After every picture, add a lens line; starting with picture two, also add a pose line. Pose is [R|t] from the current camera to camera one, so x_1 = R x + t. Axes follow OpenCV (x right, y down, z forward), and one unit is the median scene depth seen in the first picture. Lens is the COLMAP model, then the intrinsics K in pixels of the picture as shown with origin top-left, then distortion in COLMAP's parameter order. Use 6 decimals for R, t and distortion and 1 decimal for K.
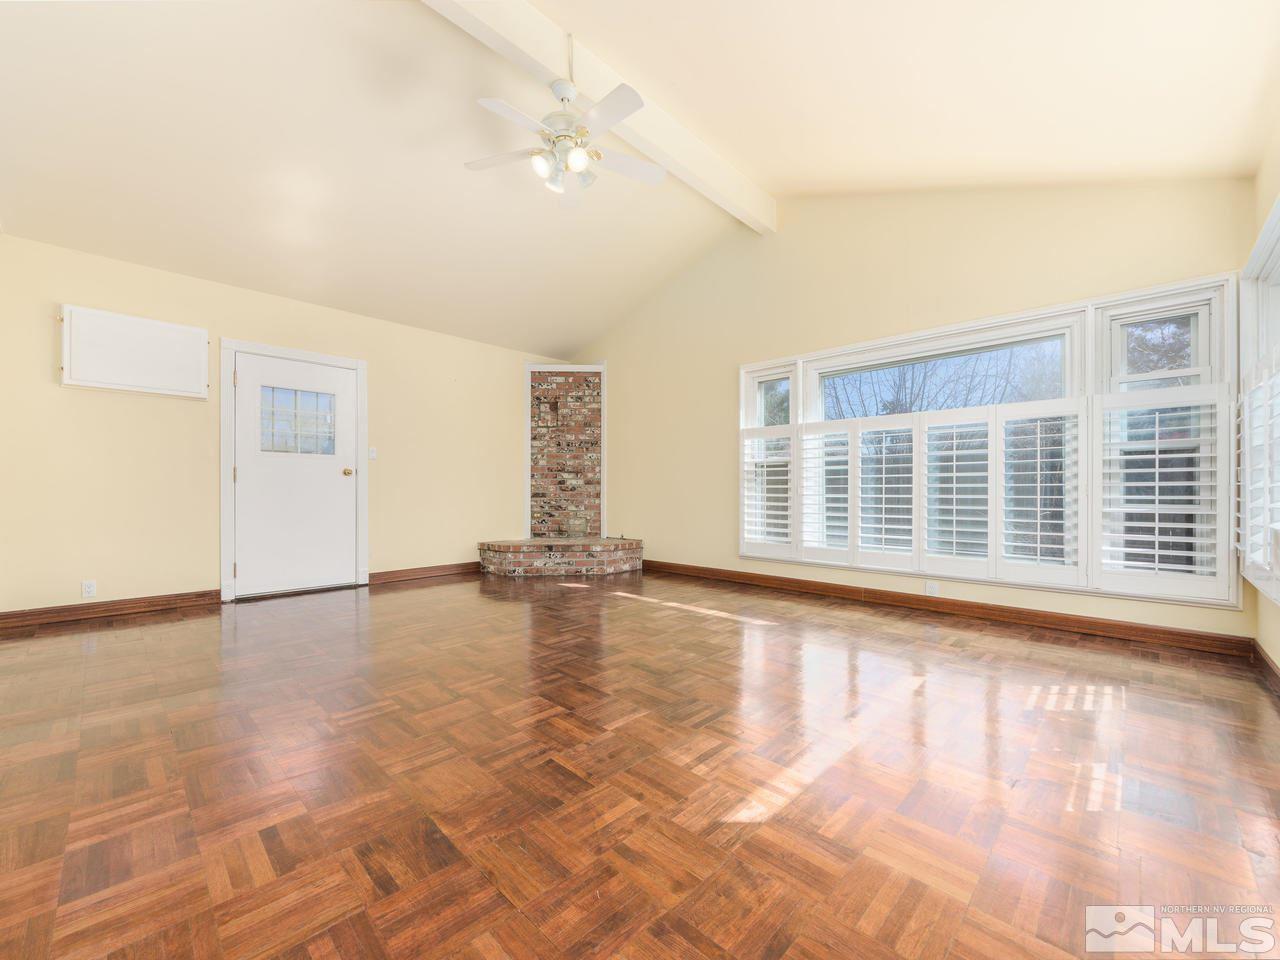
lens RADIAL K [[520.5, 0, 636.5], [0, 520.5, 486.1], [0, 0, 1]] dist [-0.000200, 0.000111]
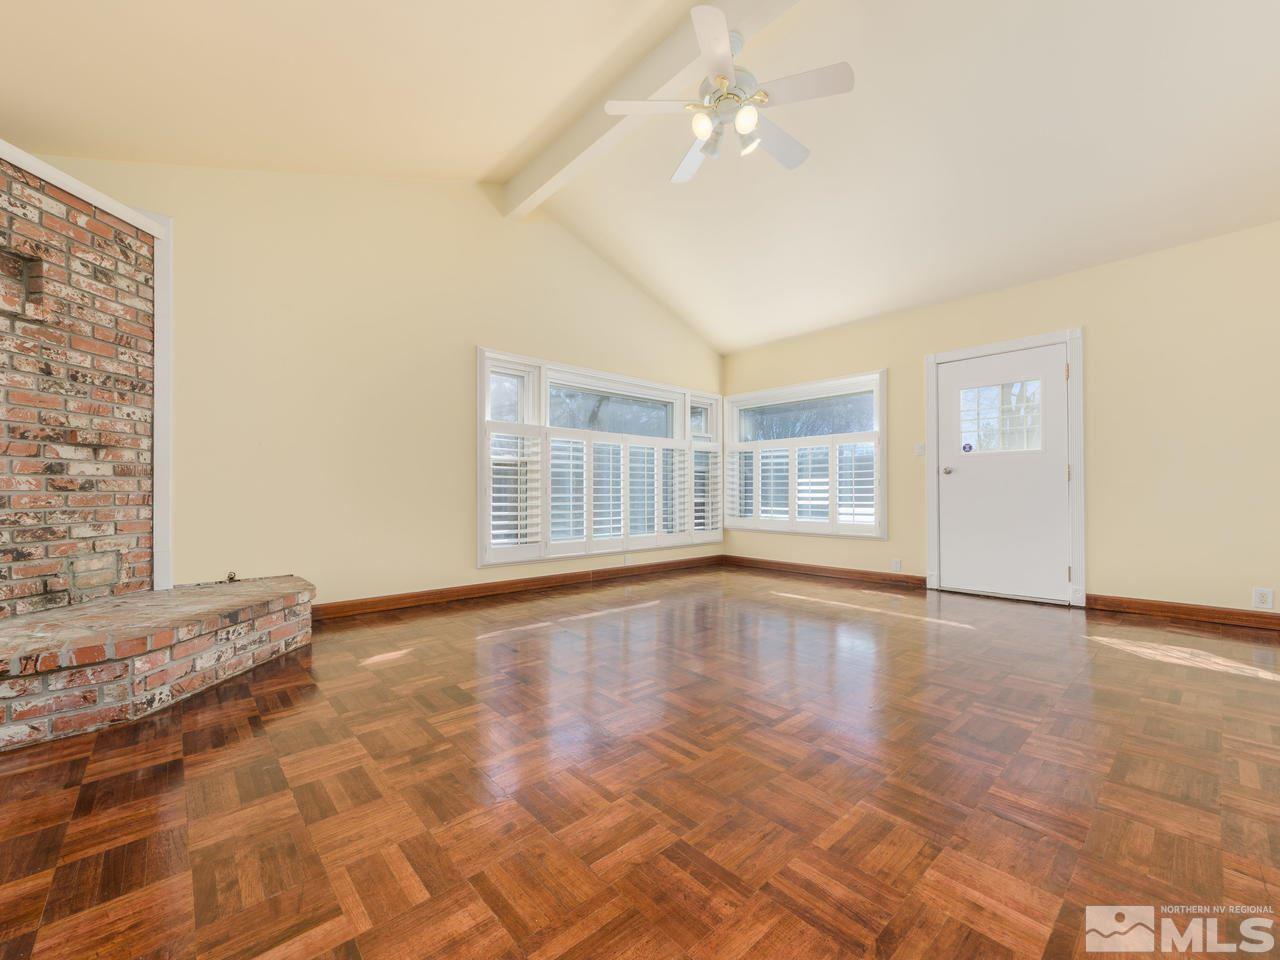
lens RADIAL K [[520.5, 0, 636.3], [0, 520.5, 487.6], [0, 0, 1]] dist [-0.000200, 0.000111]
pose [[0.066630, 0.007713, 0.997748, -0.507563], [-0.009318, 0.999931, -0.007108, 0.005913], [-0.997734, -0.008824, 0.066697, 0.534285]]
